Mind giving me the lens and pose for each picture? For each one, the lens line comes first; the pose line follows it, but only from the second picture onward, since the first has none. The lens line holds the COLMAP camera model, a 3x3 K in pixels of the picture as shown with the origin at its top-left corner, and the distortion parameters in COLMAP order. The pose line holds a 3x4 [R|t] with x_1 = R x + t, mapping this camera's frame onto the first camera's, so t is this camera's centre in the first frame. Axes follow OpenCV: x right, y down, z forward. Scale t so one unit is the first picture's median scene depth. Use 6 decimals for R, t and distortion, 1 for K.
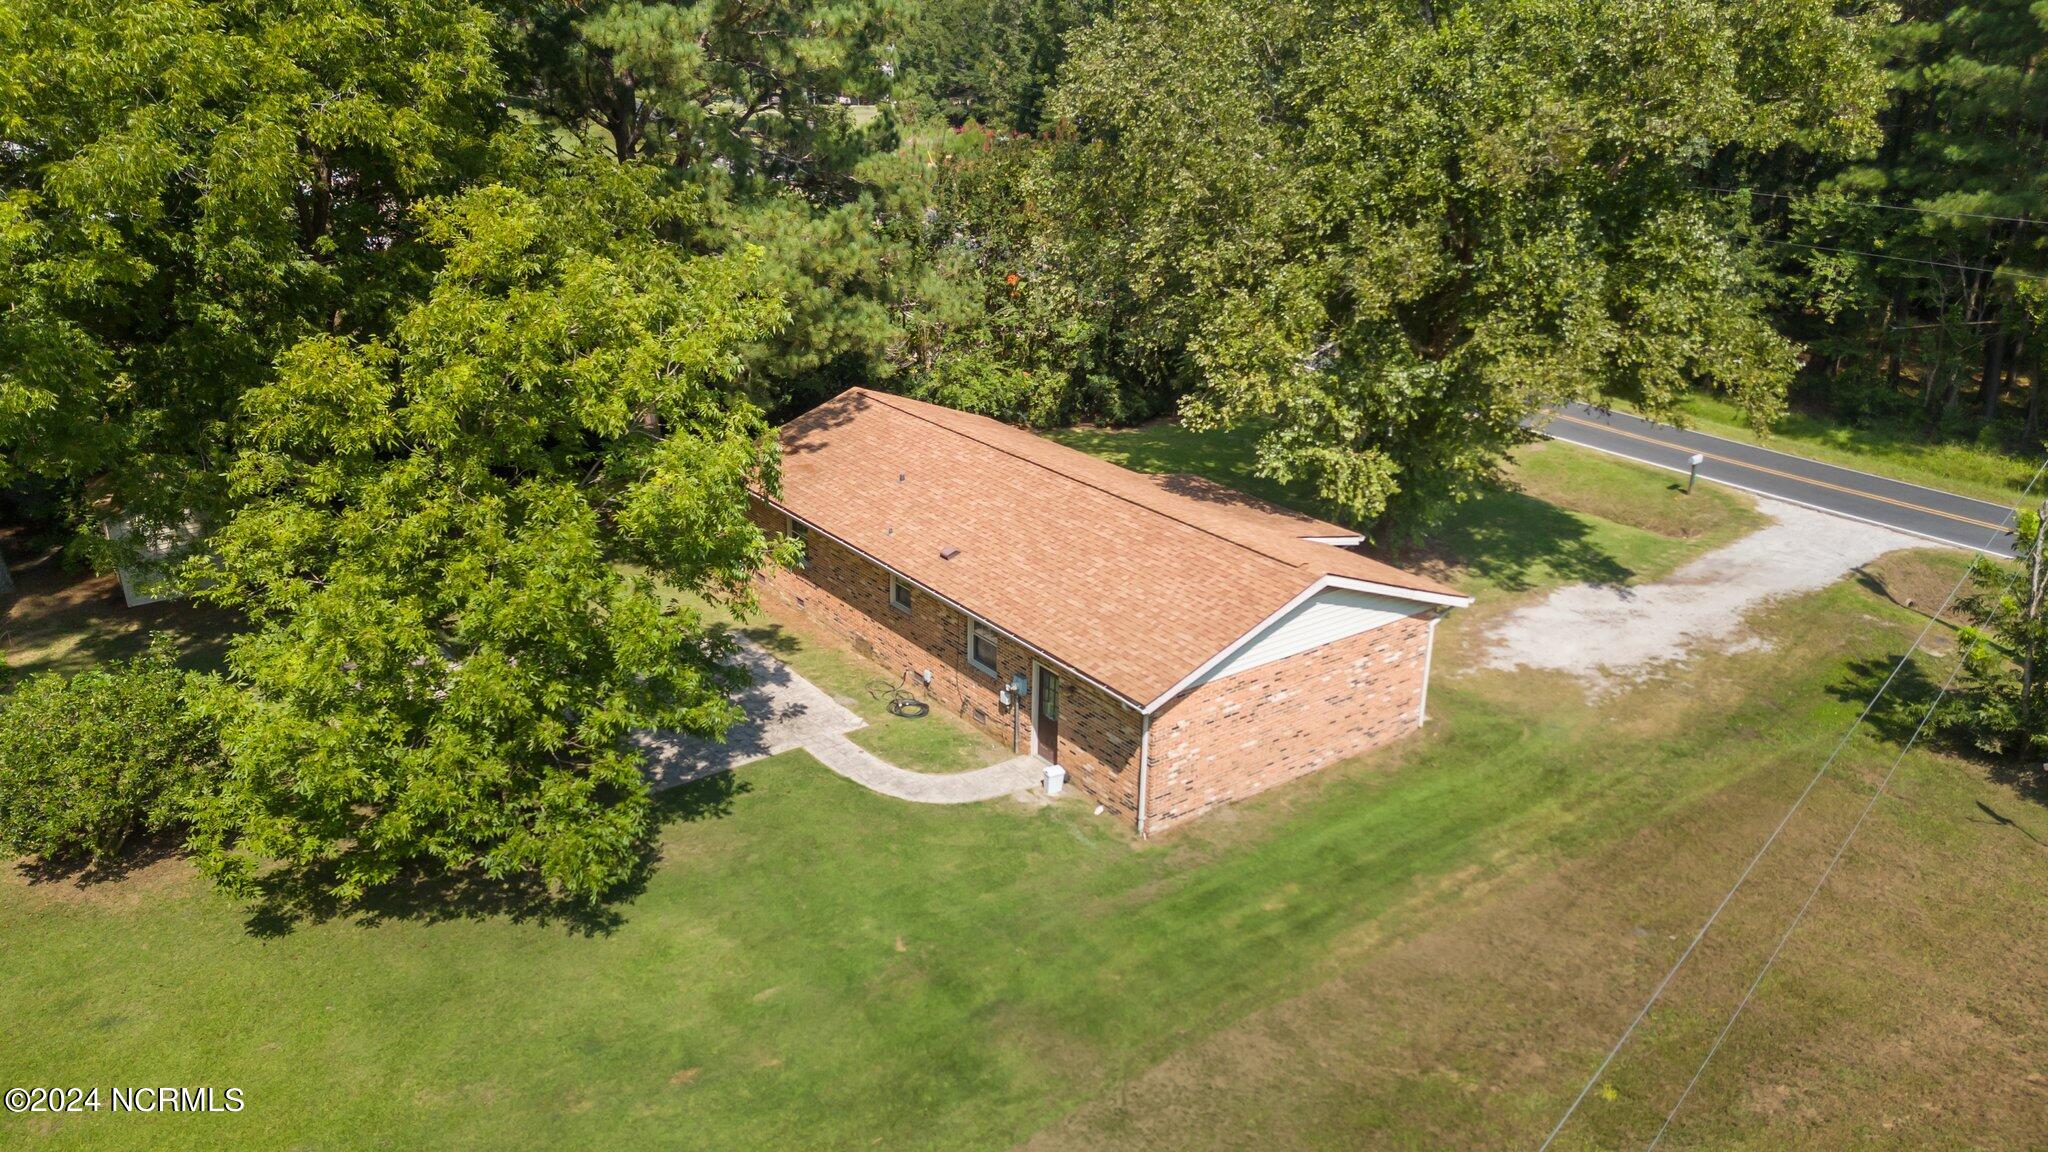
lens RADIAL K [[1512.4, 0, 1028.7], [0, 1512.4, 577.7], [0, 0, 1]] dist [0.060640, -0.075054]
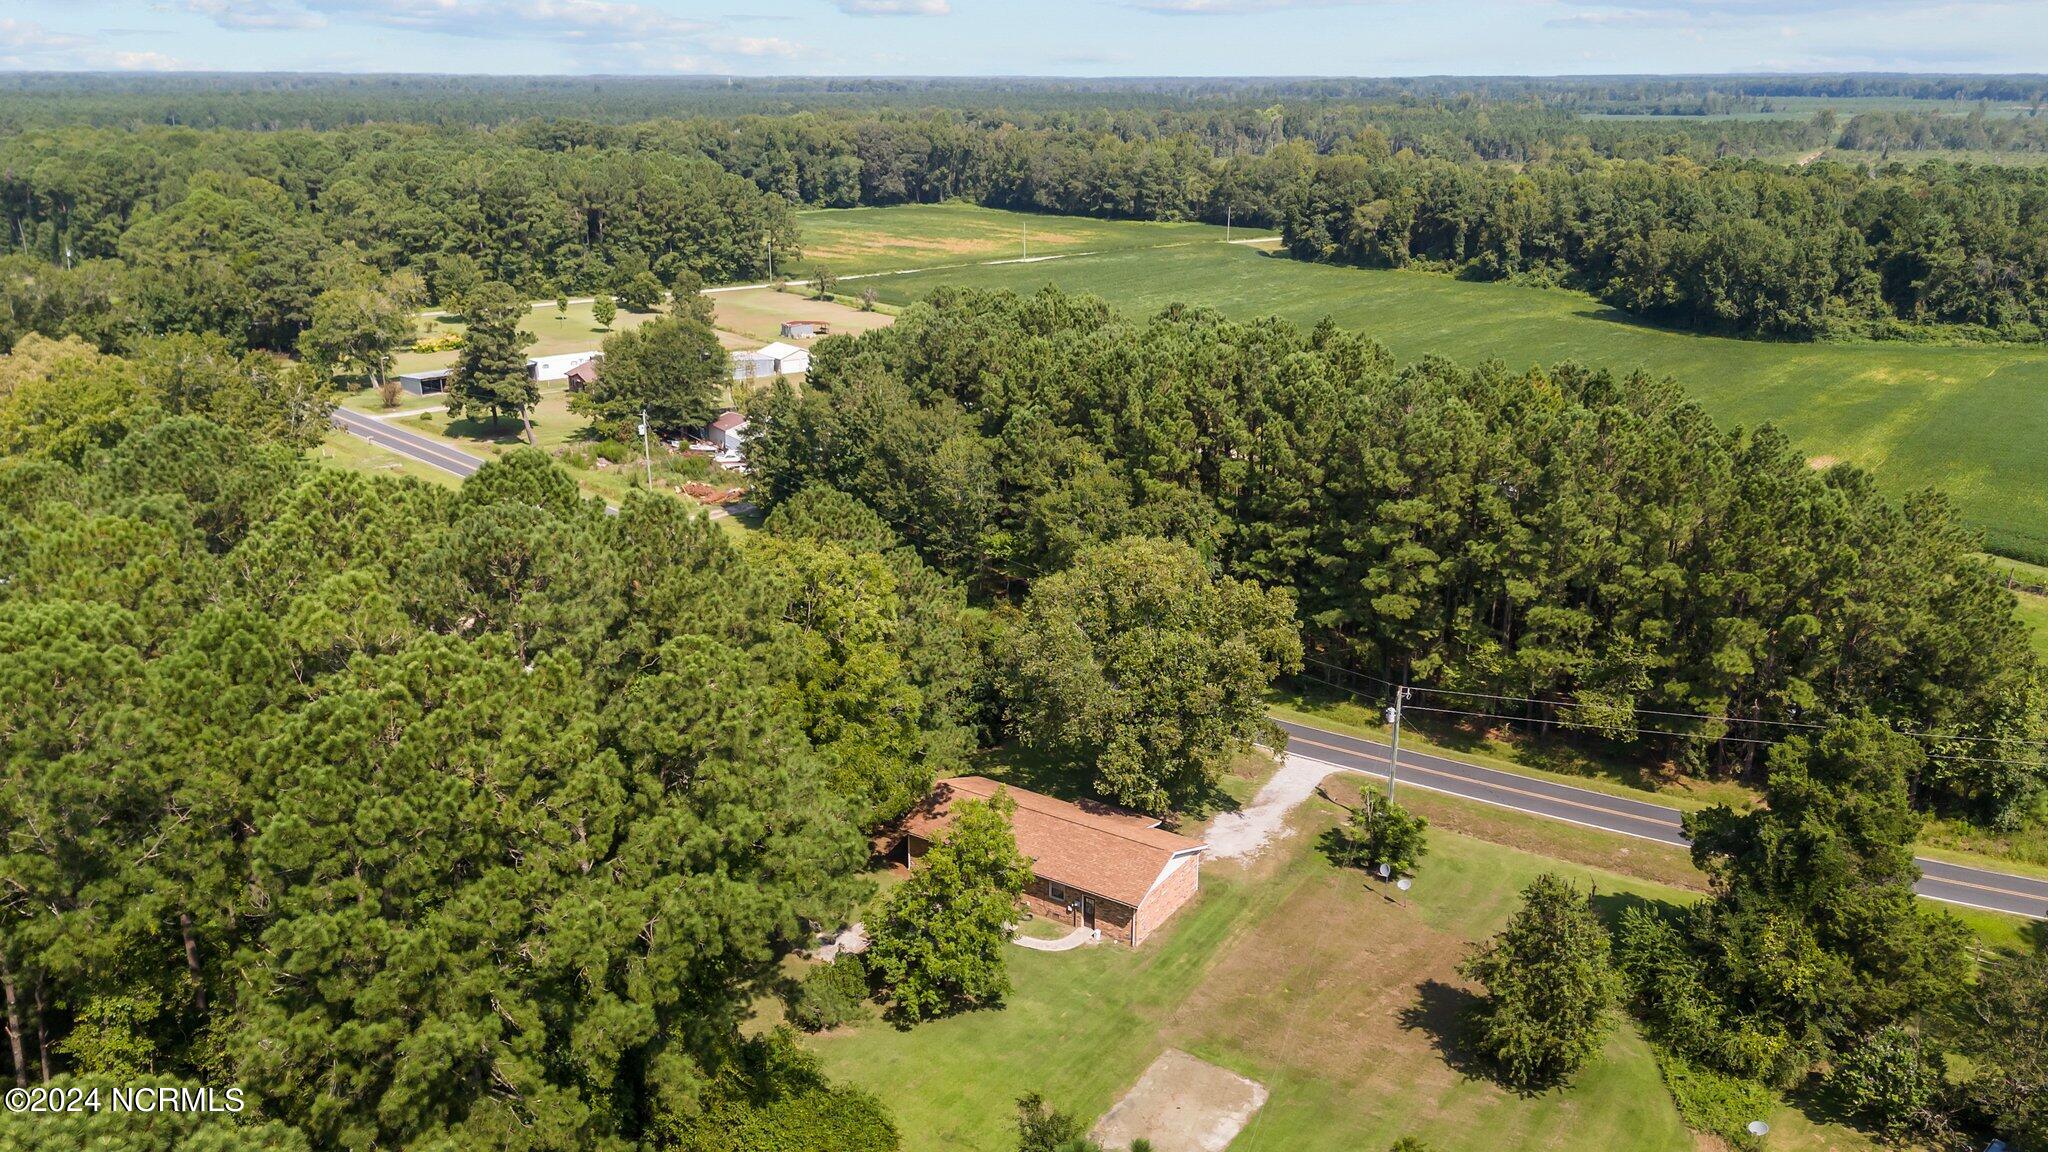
lens RADIAL K [[1512.4, 0, 1063.4], [0, 1512.4, 529.8], [0, 0, 1]] dist [0.060640, -0.075054]
pose [[0.933476, -0.104997, 0.342926, -0.888951], [0.134431, 0.988909, -0.063151, -0.427081], [-0.332492, 0.105050, 0.937237, -1.679992]]
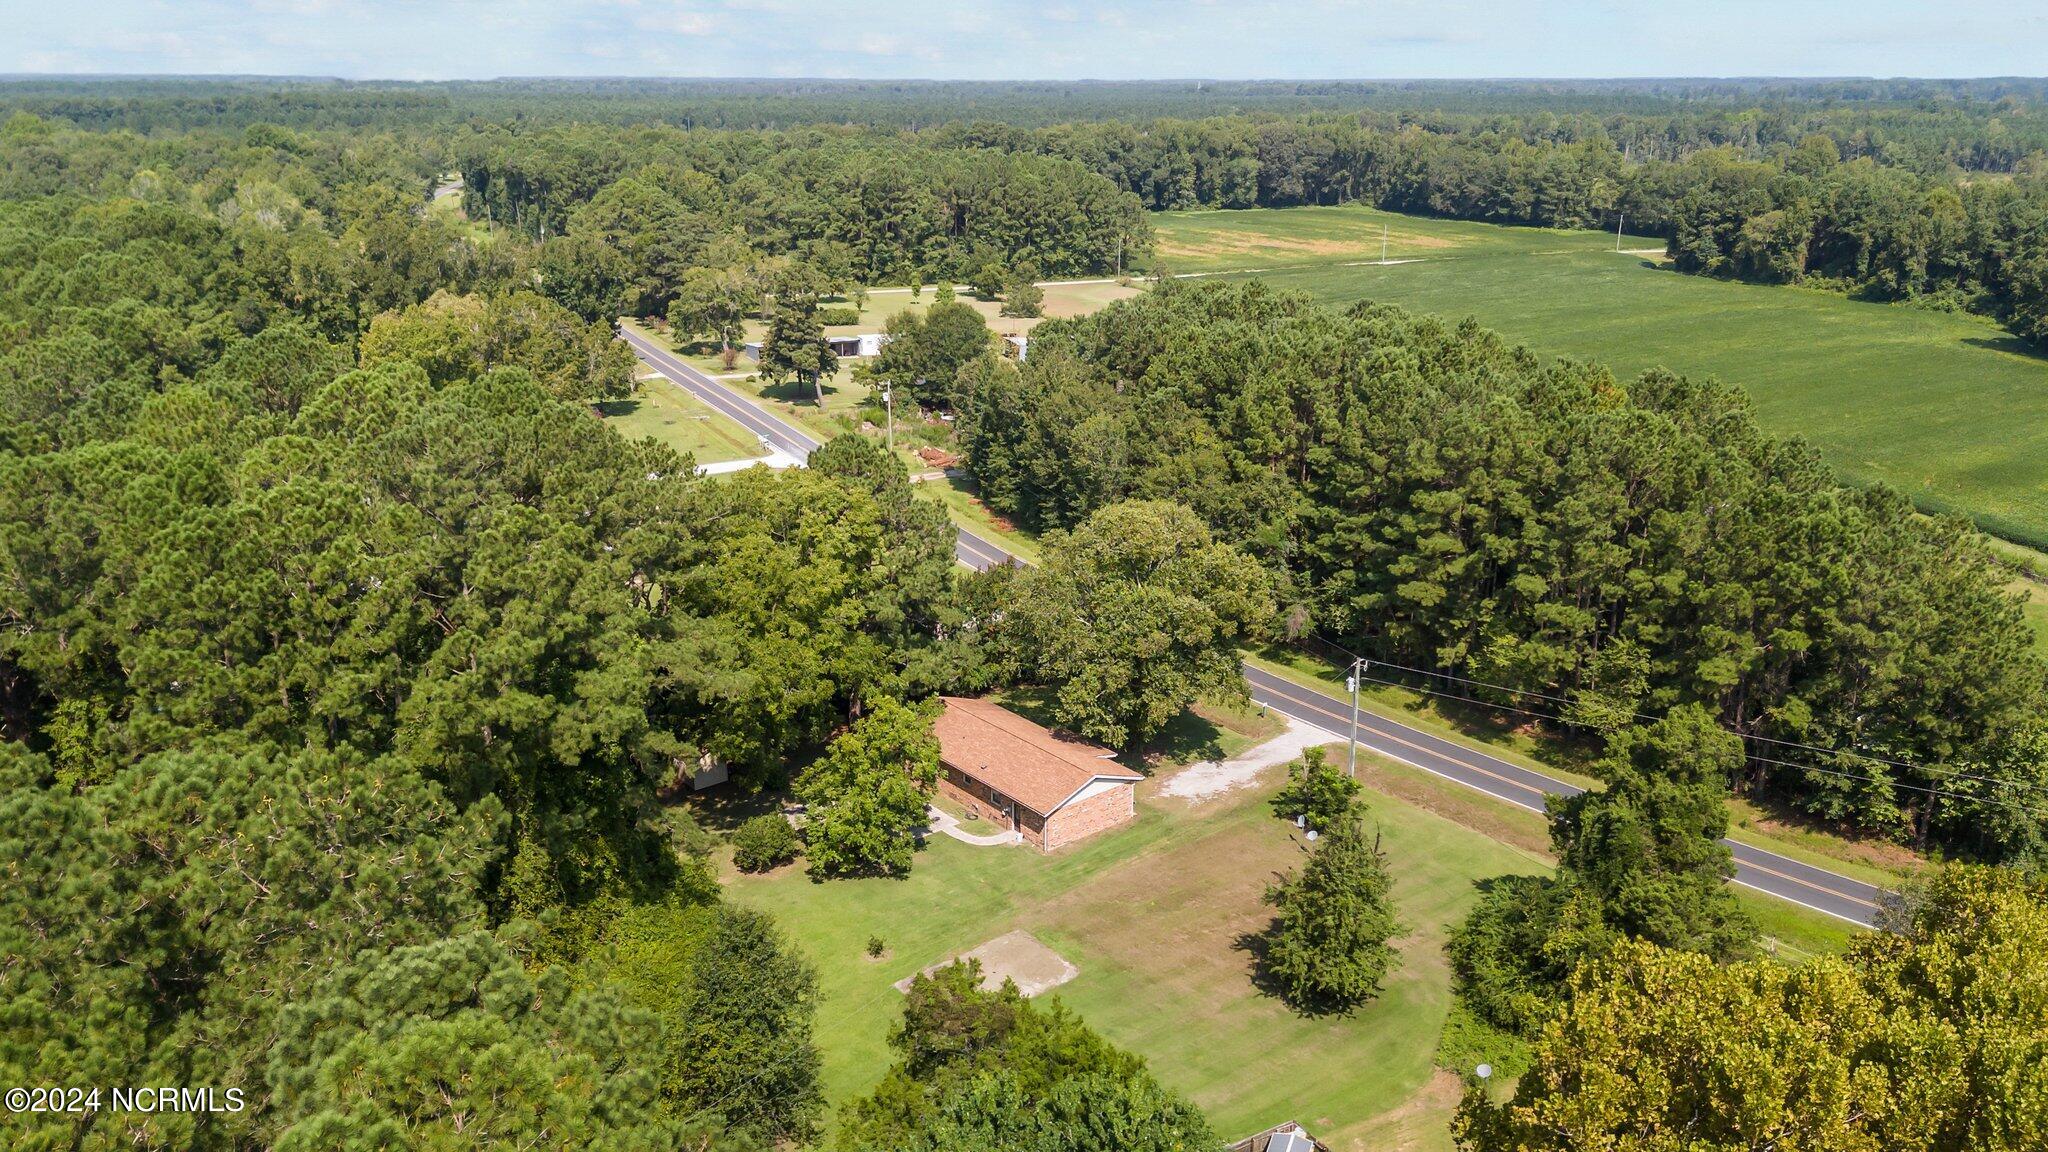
lens RADIAL K [[1512.4, 0, 1058.6], [0, 1512.4, 543.1], [0, 0, 1]] dist [0.060640, -0.075054]
pose [[0.997476, -0.023678, 0.066940, -0.096966], [0.029055, 0.996329, -0.080525, -0.222218], [-0.064788, 0.082266, 0.994502, -2.195526]]
